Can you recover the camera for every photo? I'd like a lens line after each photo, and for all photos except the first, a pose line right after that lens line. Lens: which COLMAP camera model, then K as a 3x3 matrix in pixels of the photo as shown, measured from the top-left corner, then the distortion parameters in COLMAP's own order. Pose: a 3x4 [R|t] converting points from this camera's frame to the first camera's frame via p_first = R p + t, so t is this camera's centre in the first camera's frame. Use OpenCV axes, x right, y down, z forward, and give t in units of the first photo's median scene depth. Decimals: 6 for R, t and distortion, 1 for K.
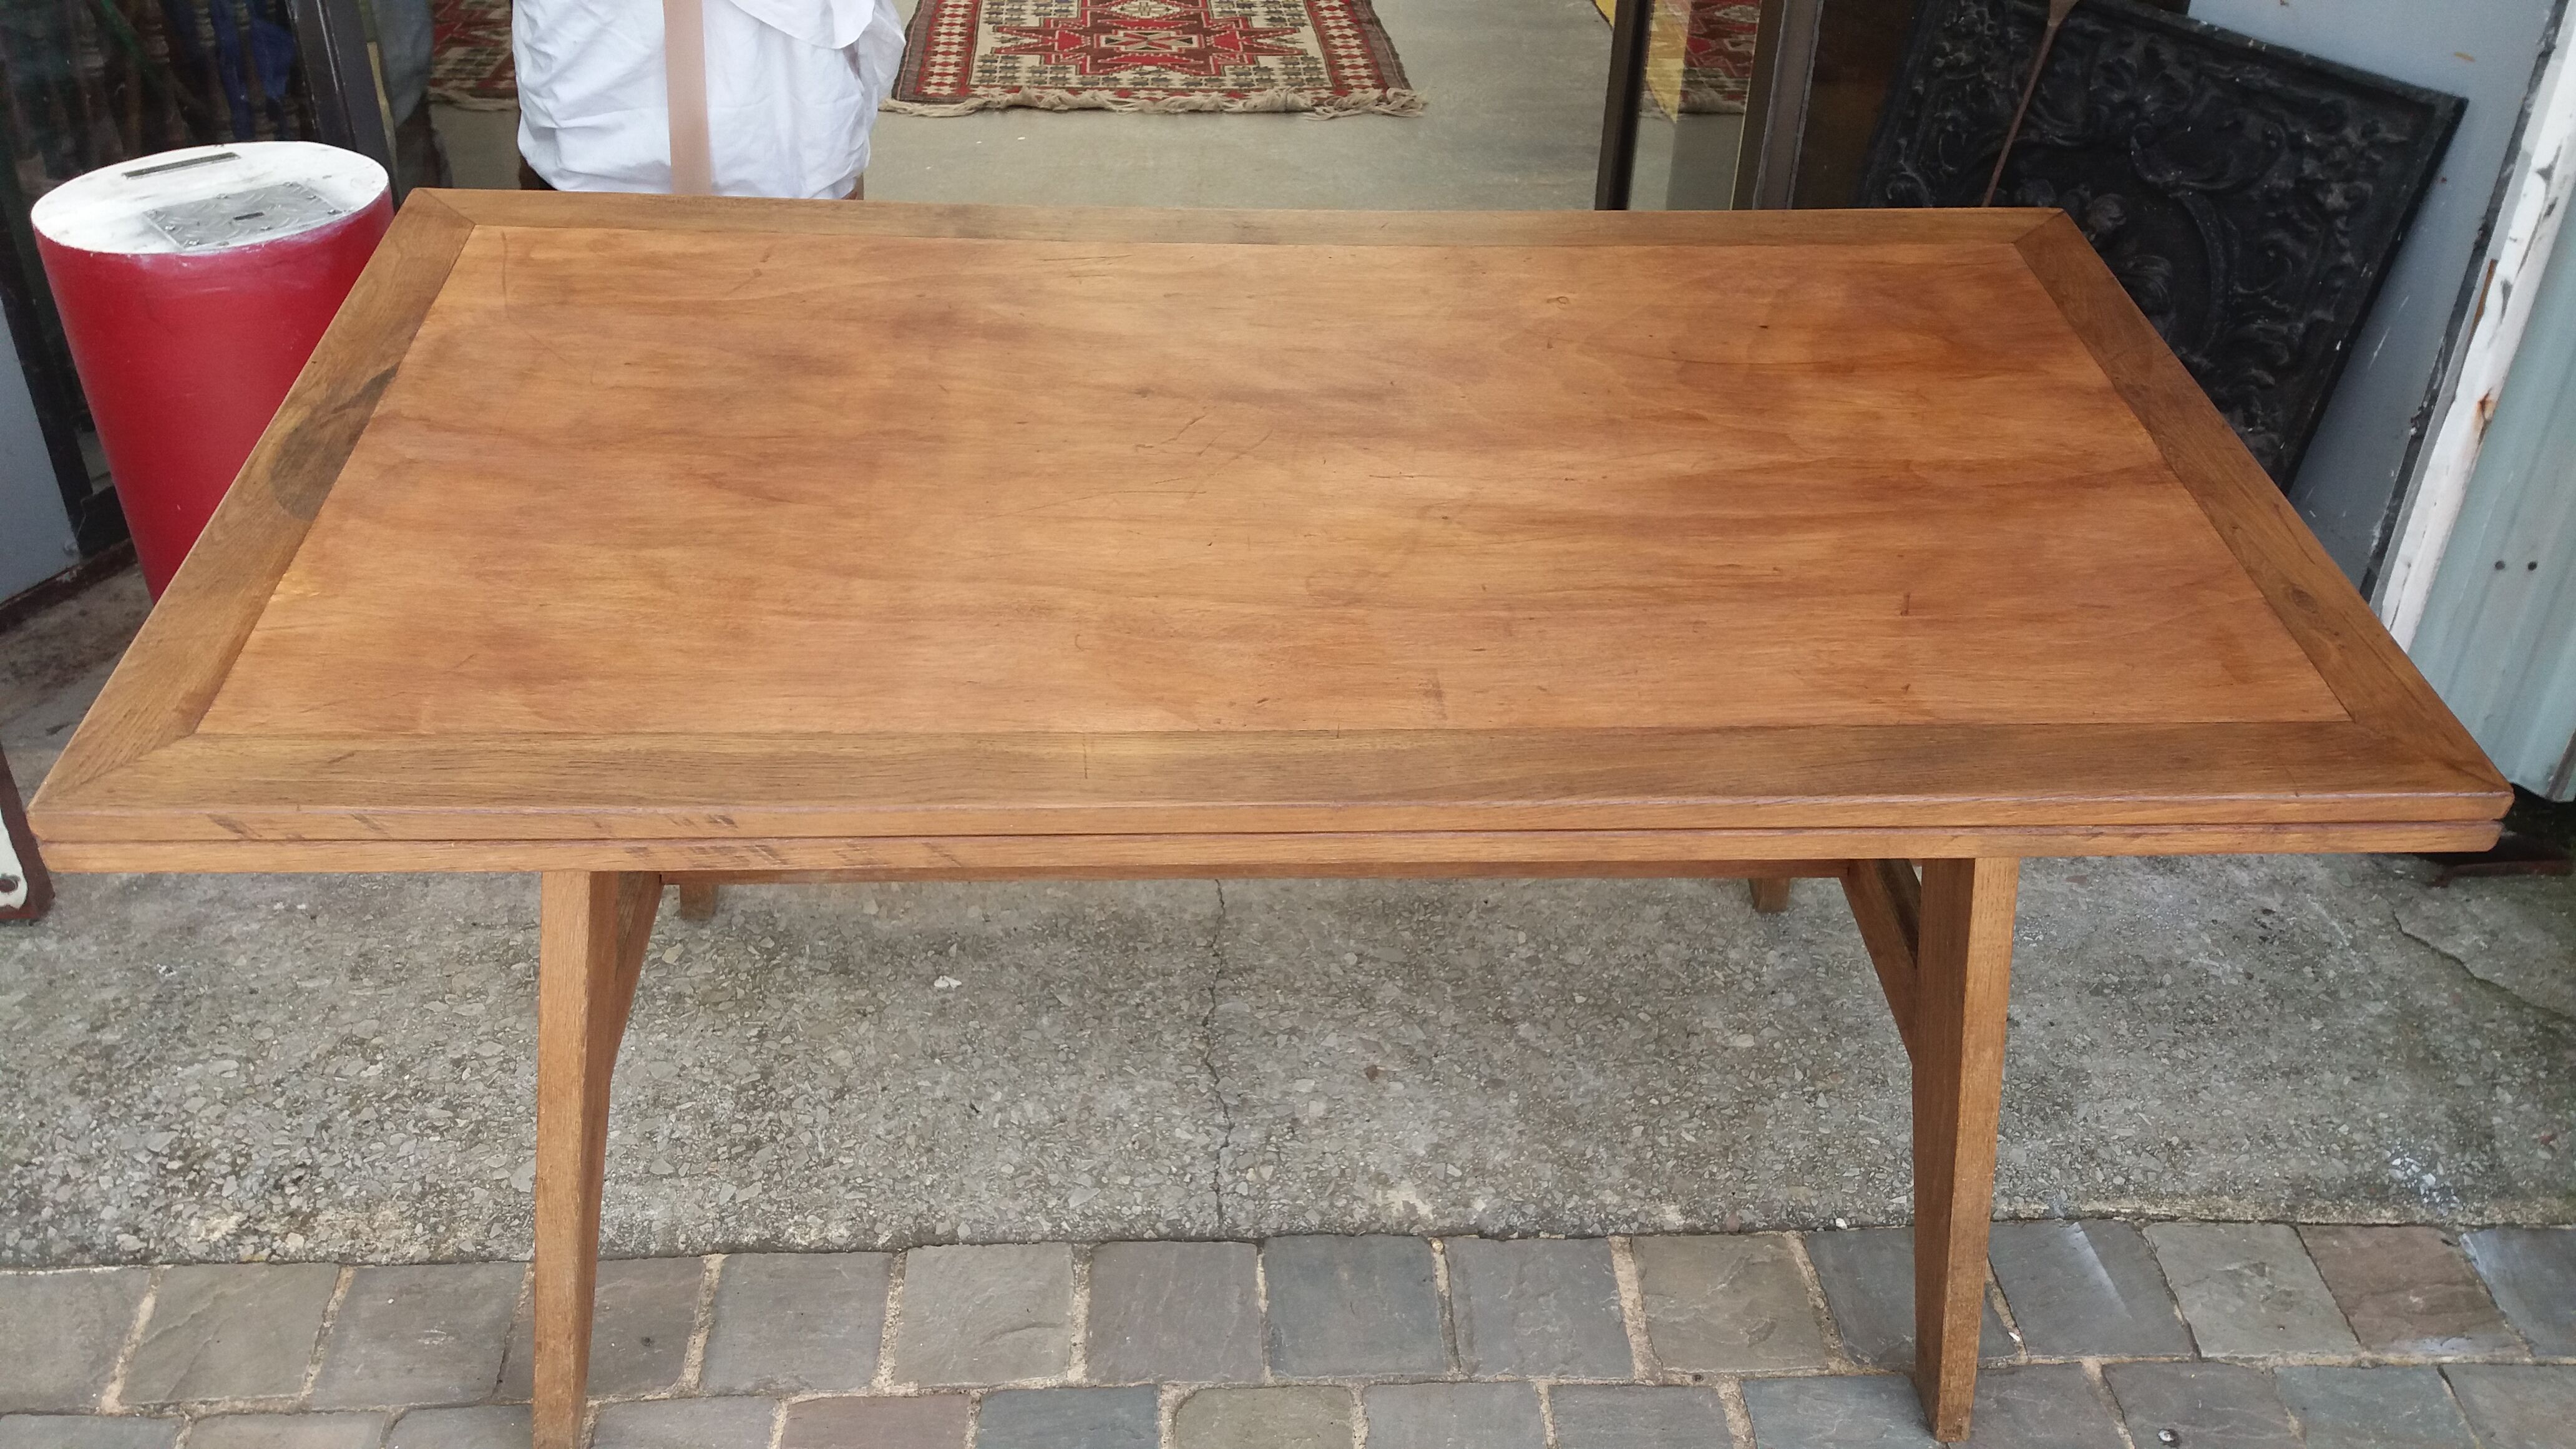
lens RADIAL K [[2065.8, 0, 1379.9], [0, 2065.8, 682.2], [0, 0, 1]] dist [0.050892, -0.101304]
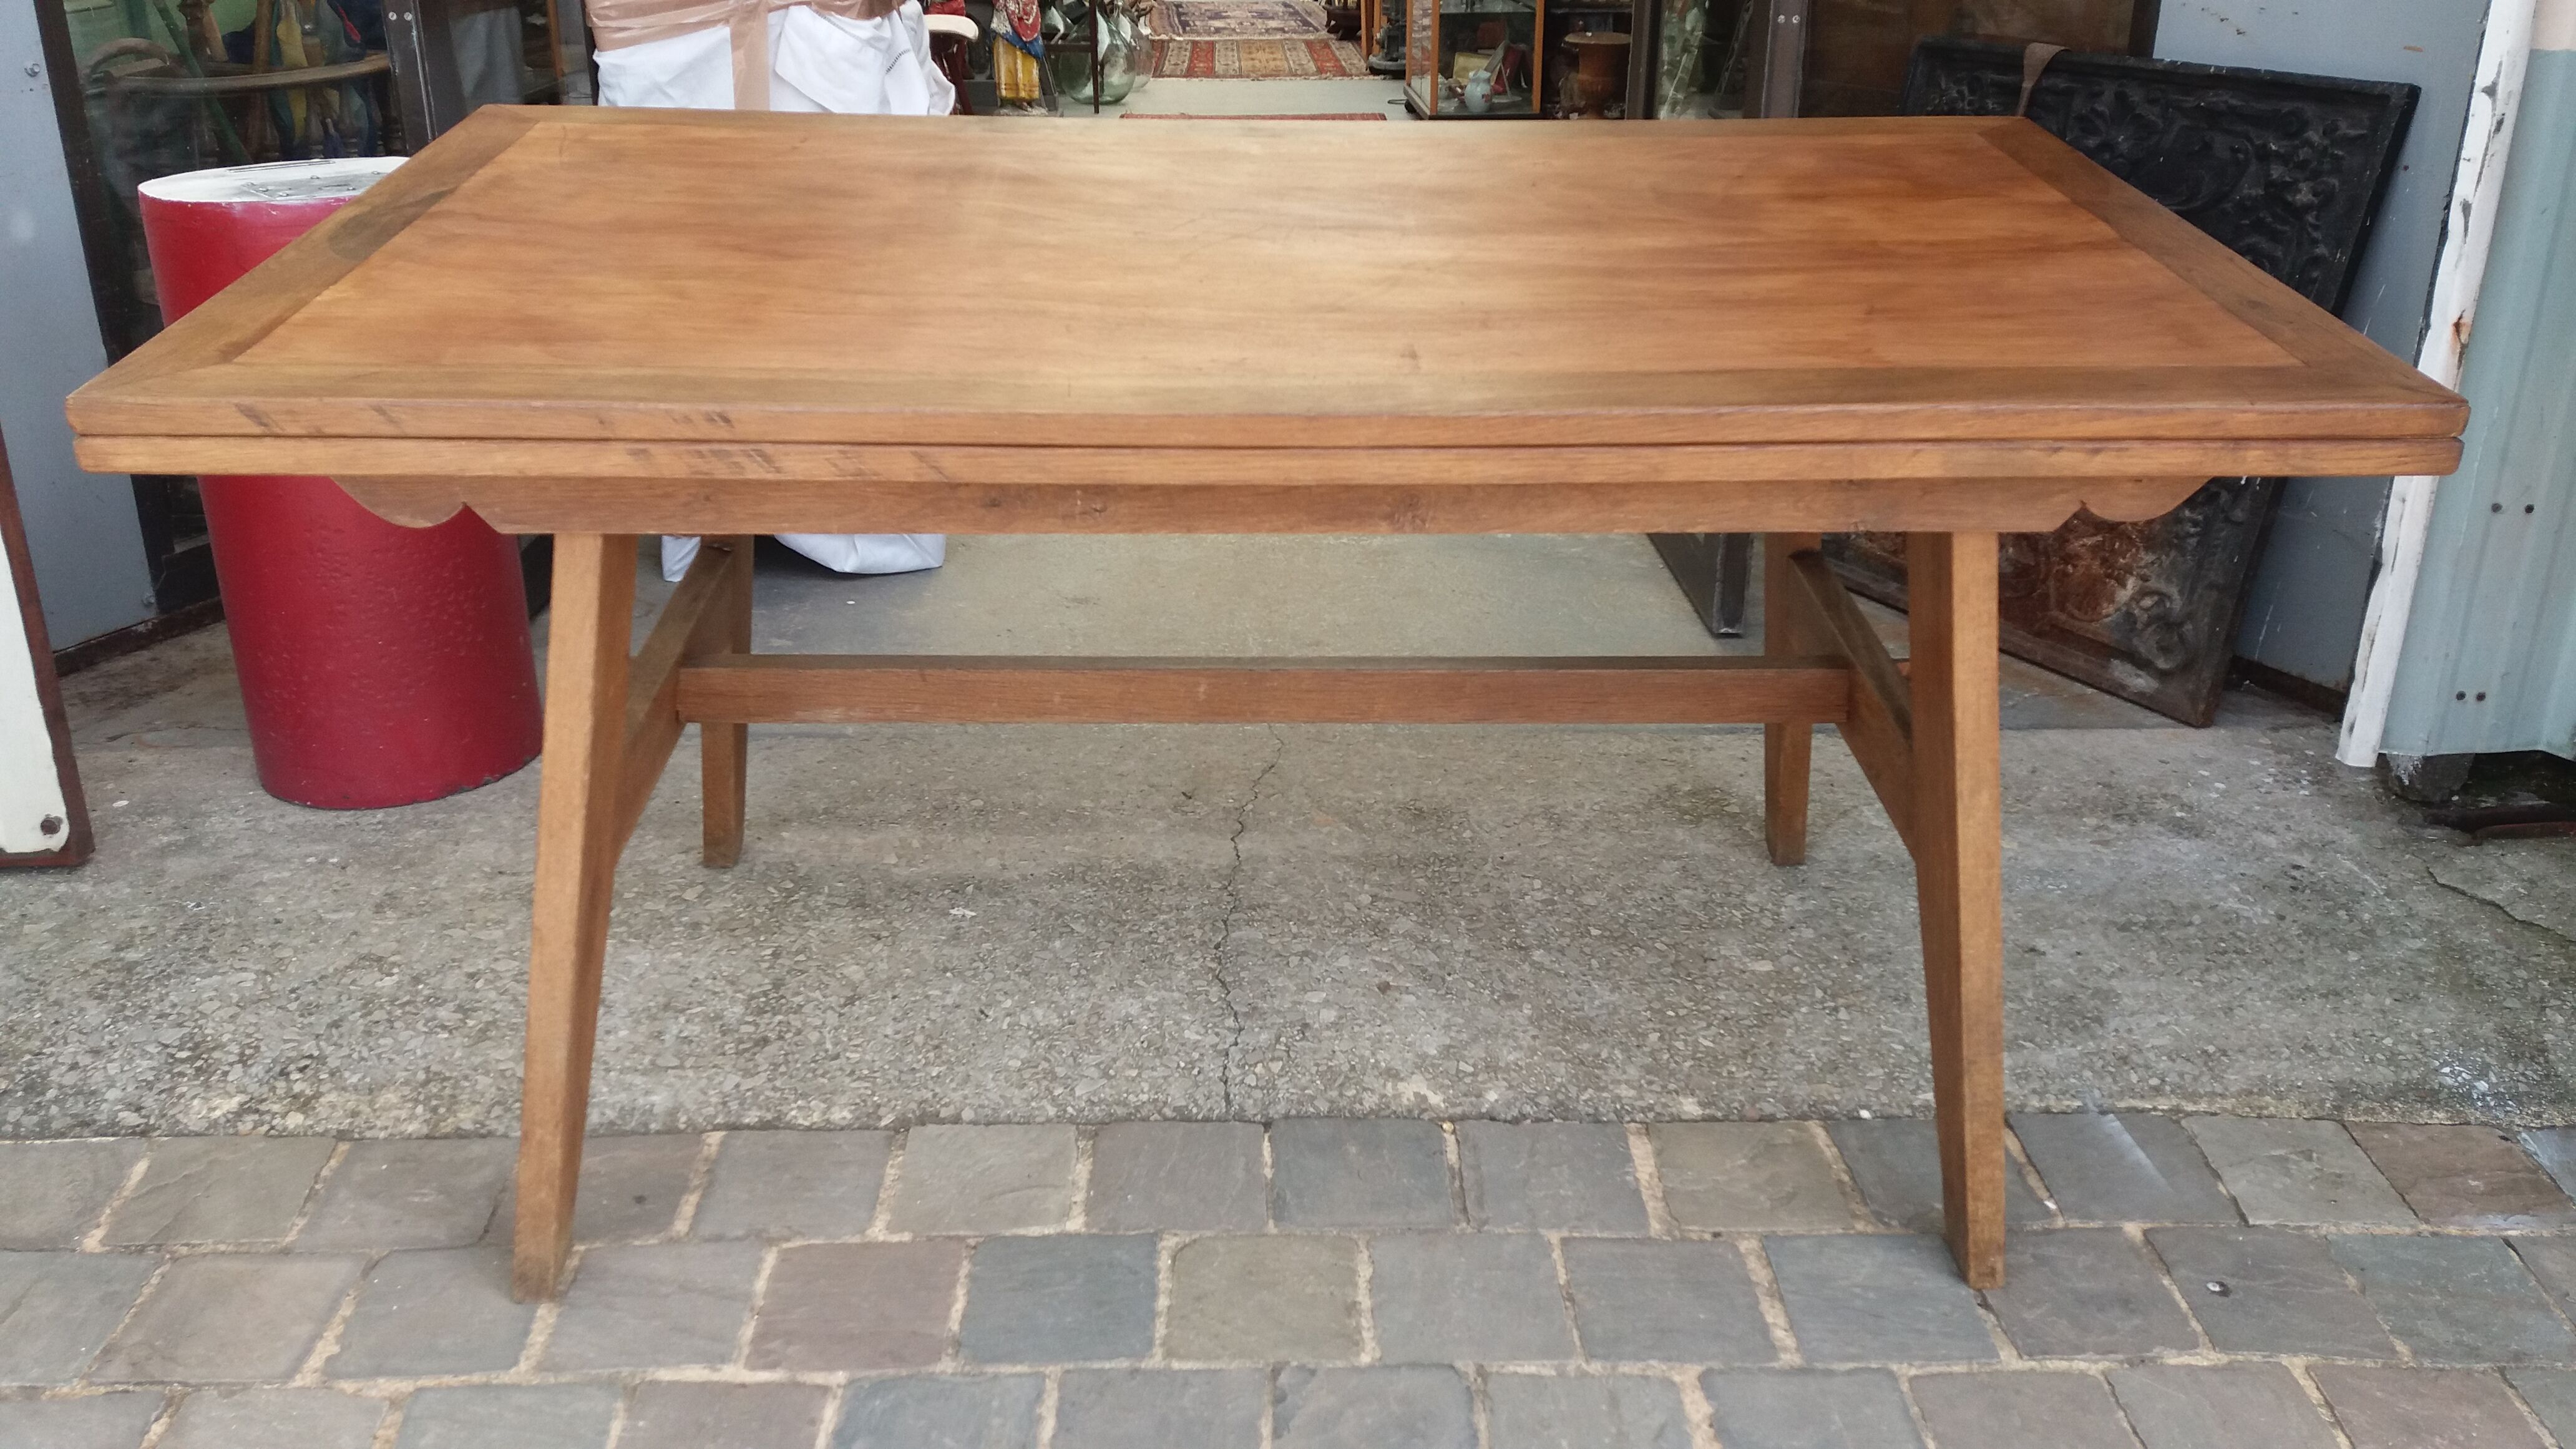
lens RADIAL K [[2065.8, 0, 1391.3], [0, 2065.8, 795.3], [0, 0, 1]] dist [0.050892, -0.101304]
pose [[0.999442, -0.014482, -0.030097, 0.031344], [0.008843, 0.983687, -0.179670, 0.282918], [0.032208, 0.179304, 0.983266, 0.011980]]
